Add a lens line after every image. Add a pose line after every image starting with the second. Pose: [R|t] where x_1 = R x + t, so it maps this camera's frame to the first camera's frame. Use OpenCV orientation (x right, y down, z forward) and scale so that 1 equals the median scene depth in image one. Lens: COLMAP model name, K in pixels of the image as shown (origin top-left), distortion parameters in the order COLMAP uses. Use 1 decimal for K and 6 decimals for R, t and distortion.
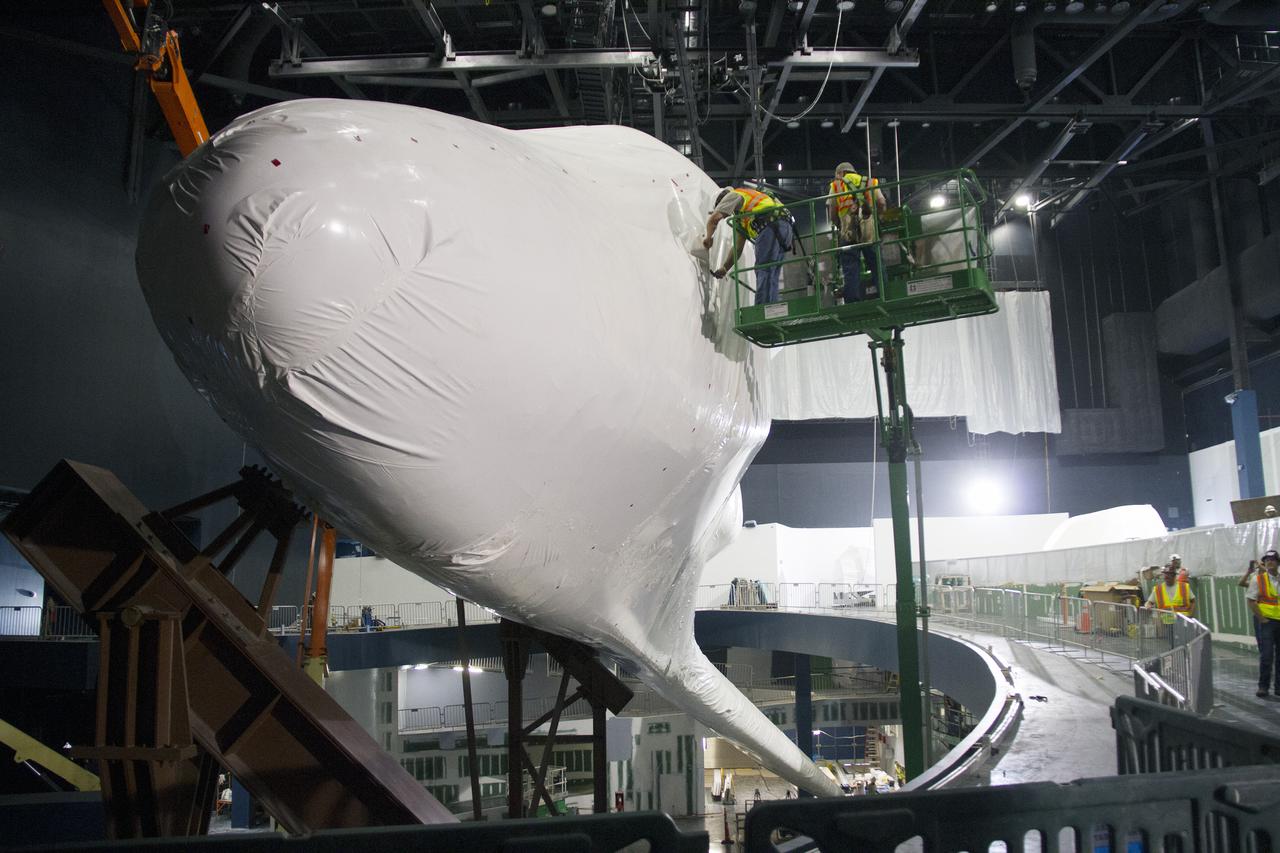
lens RADIAL K [[1044.5, 0, 655.9], [0, 1044.5, 429.3], [0, 0, 1]] dist [-0.197943, 0.146628]
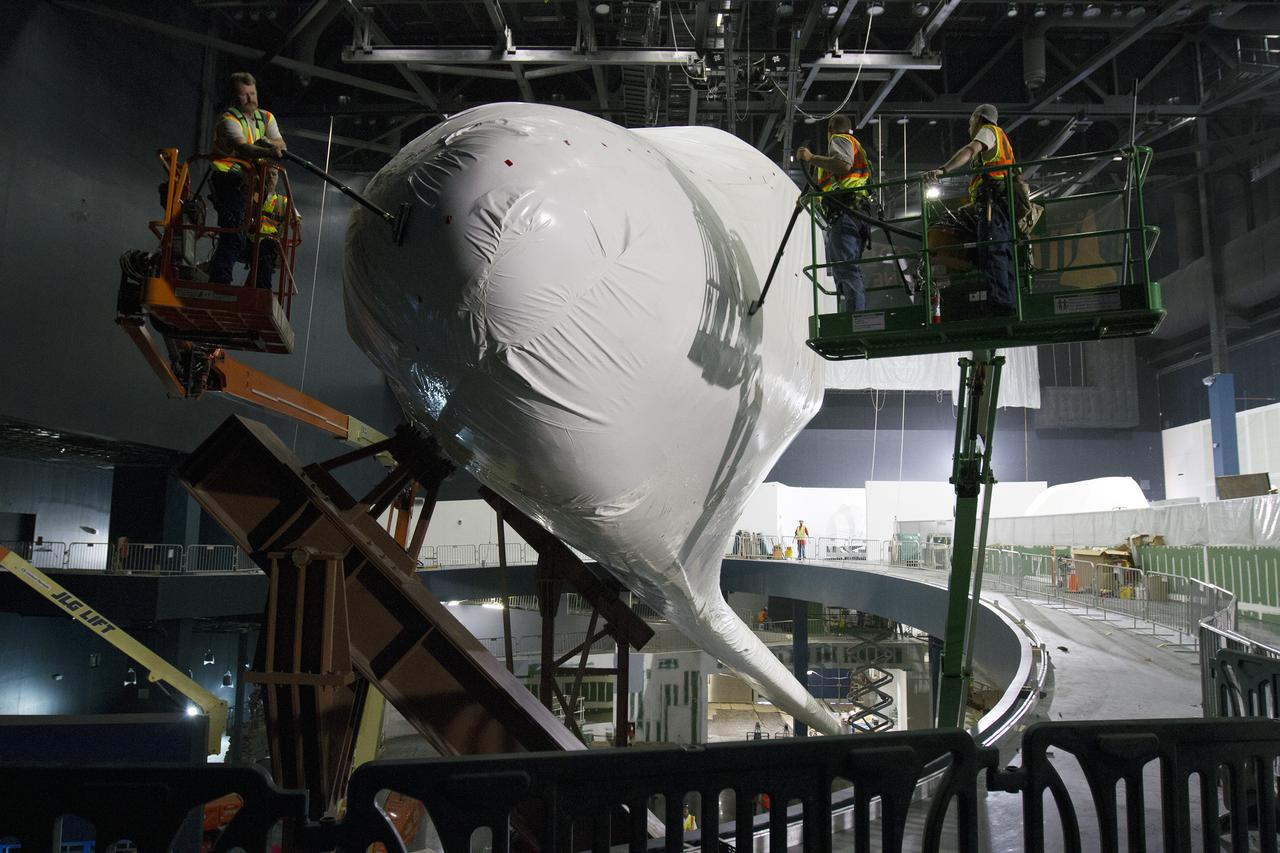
lens RADIAL K [[943.2, 0, 633.3], [0, 943.2, 417.3], [0, 0, 1]] dist [-0.074974, 0.048173]
pose [[0.999543, 0.027081, -0.013468, -0.039628], [-0.026723, 0.999303, 0.026076, -0.001708], [0.014164, -0.025704, 0.999569, -0.011529]]
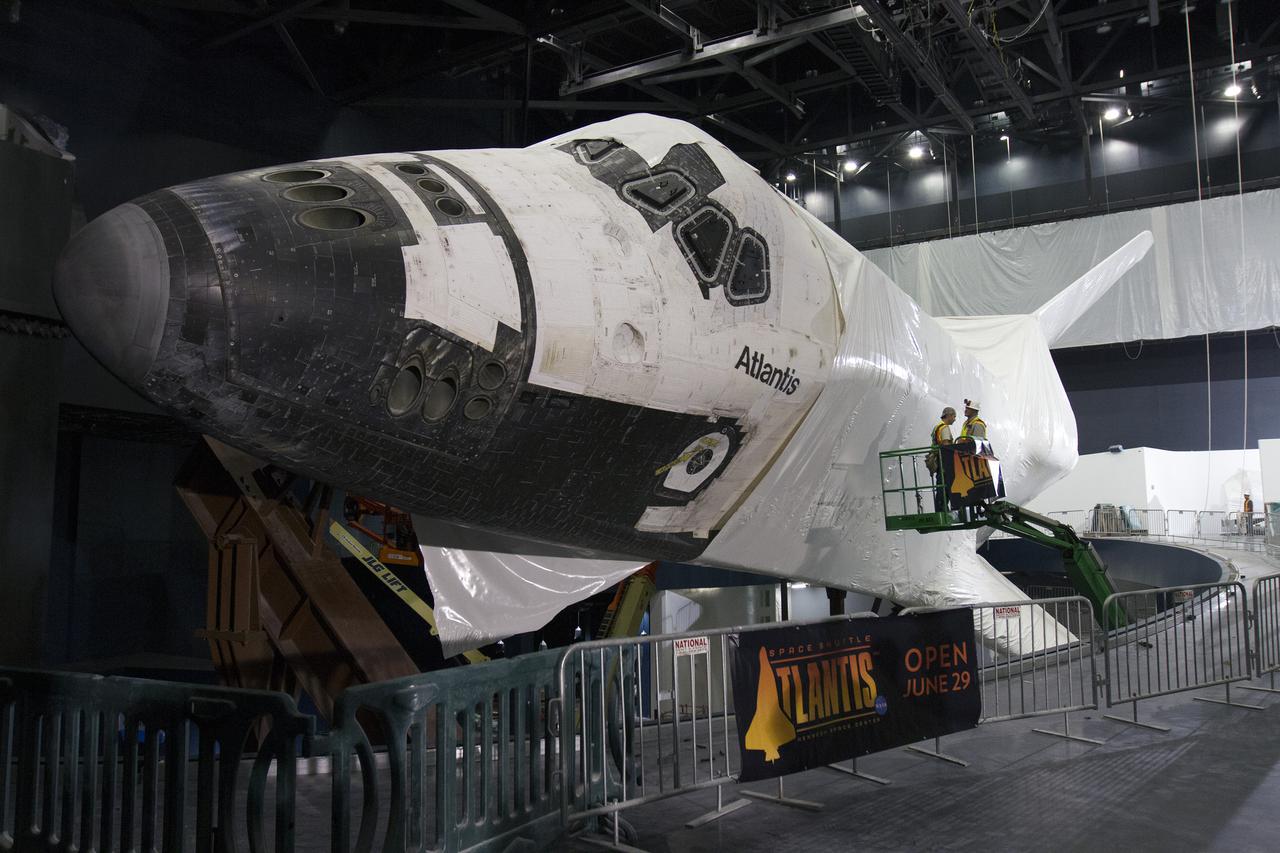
lens RADIAL K [[943.2, 0, 633.3], [0, 943.2, 417.3], [0, 0, 1]] dist [-0.074974, 0.048173]
pose [[0.871299, -0.047964, -0.488404, 0.186082], [0.072313, 0.996897, 0.031102, 0.001983], [0.485396, -0.062417, 0.872063, 0.031329]]
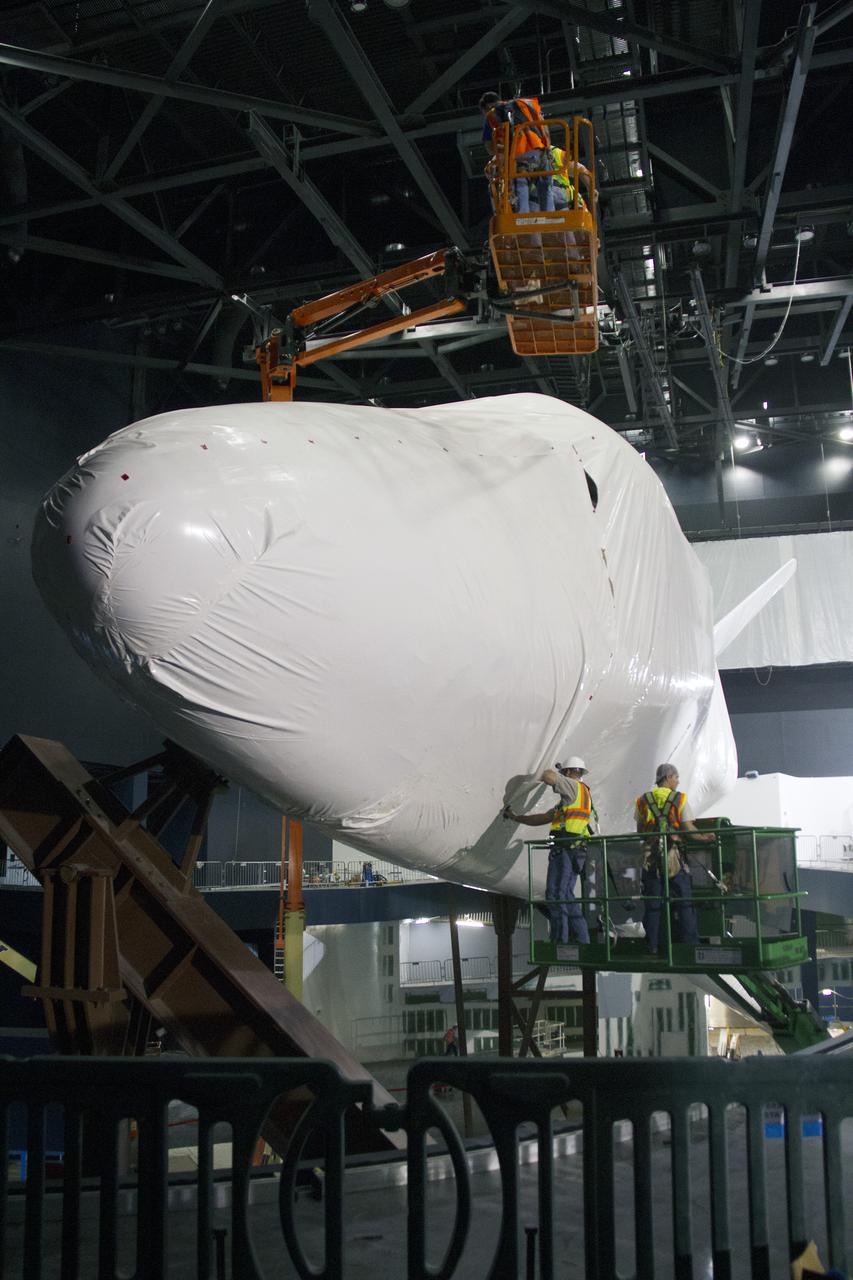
lens RADIAL K [[1049.9, 0, 418.9], [0, 1049.9, 656.1], [0, 0, 1]] dist [-0.202787, 0.173333]
pose [[0.969325, -0.037101, -0.242964, 0.040669], [0.031296, 0.999126, -0.027708, -0.003692], [0.243780, 0.019254, 0.969639, -0.007900]]
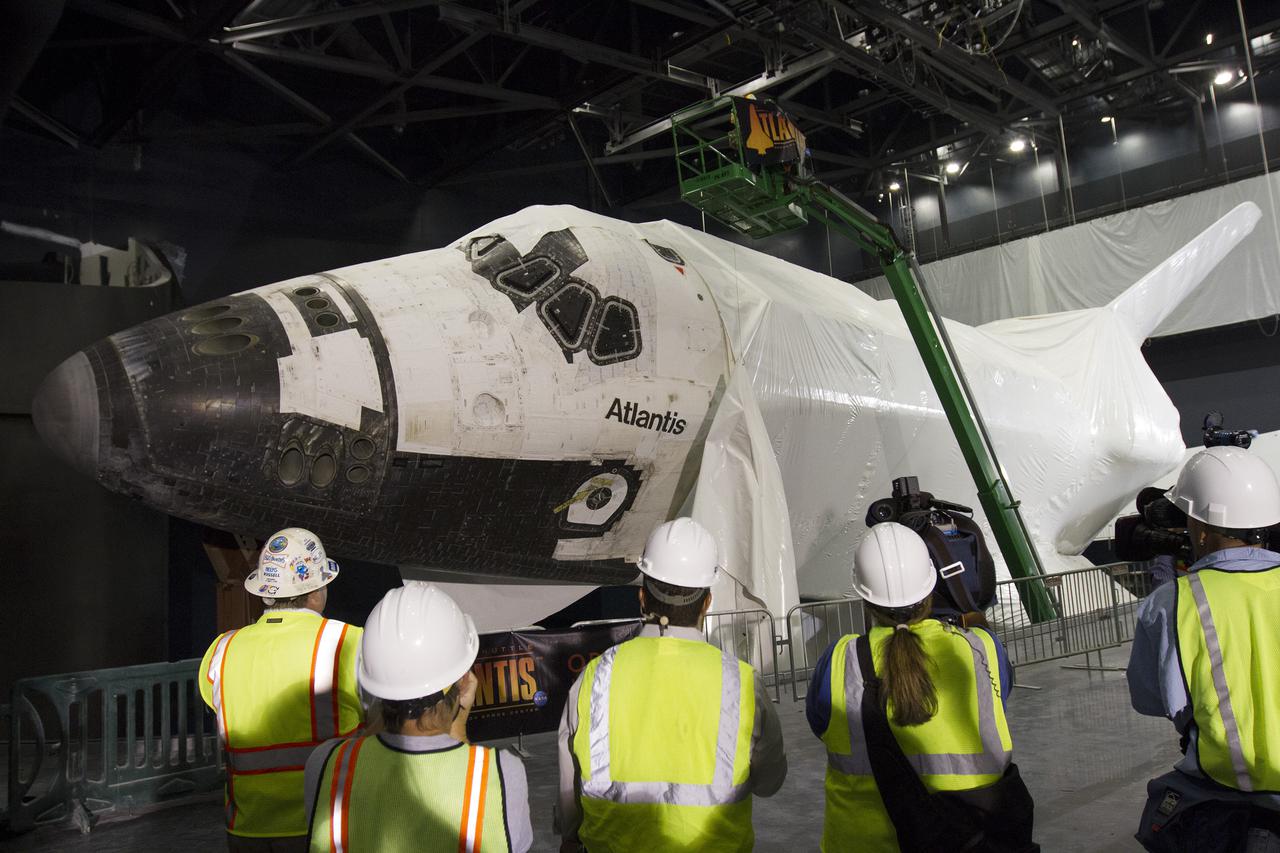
lens RADIAL K [[943.2, 0, 633.3], [0, 943.2, 417.3], [0, 0, 1]] dist [-0.074974, 0.048173]
pose [[0.738546, -0.124184, -0.662668, 0.346694], [0.154407, 0.987921, -0.013050, 0.004429], [0.656284, -0.092683, 0.748800, 0.060650]]
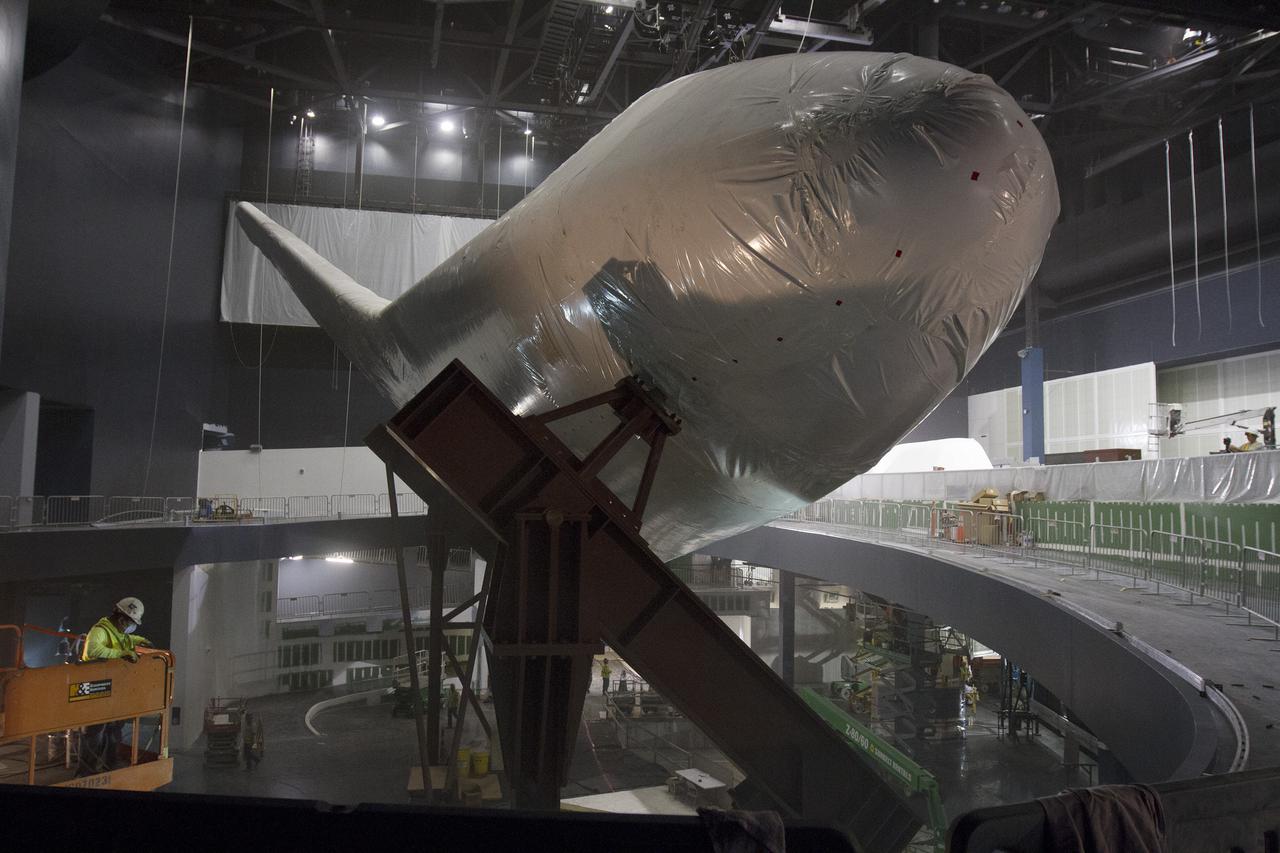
lens RADIAL K [[943.2, 0, 633.3], [0, 943.2, 417.3], [0, 0, 1]] dist [-0.074974, 0.048173]
pose [[0.970734, 0.051450, 0.234580, -0.188924], [-0.068827, 0.995410, 0.066498, 0.004319], [-0.230082, -0.080698, 0.969820, 0.013759]]
